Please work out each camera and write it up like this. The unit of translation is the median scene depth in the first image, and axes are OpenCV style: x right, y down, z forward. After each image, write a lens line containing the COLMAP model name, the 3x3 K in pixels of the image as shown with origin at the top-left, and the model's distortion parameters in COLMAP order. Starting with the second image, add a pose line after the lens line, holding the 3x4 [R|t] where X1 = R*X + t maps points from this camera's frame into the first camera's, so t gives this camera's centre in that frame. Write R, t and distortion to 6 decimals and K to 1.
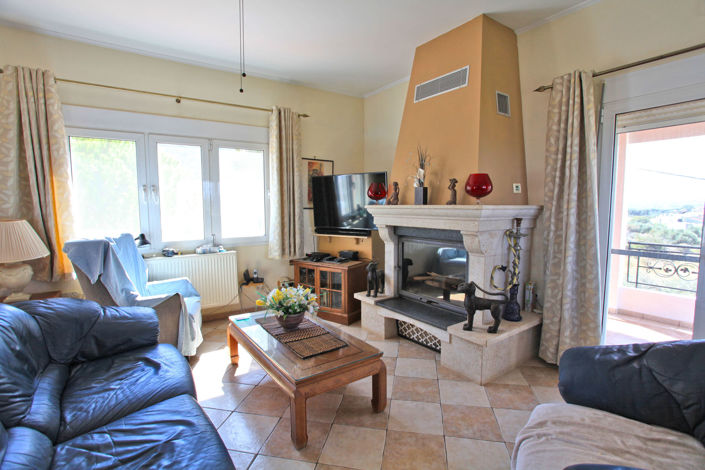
lens RADIAL K [[340.9, 0, 357.0], [0, 340.9, 234.5], [0, 0, 1]] dist [-0.030456, 0.004264]
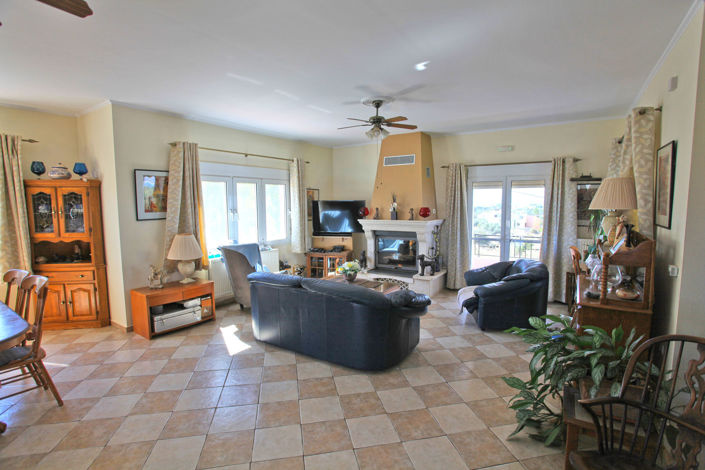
lens RADIAL K [[340.9, 0, 356.8], [0, 340.9, 233.1], [0, 0, 1]] dist [-0.030456, 0.004264]
pose [[0.928009, -0.034019, 0.371003, -0.806089], [0.034997, 0.999379, 0.004098, -0.023889], [-0.370912, 0.009181, 0.928623, -0.841579]]
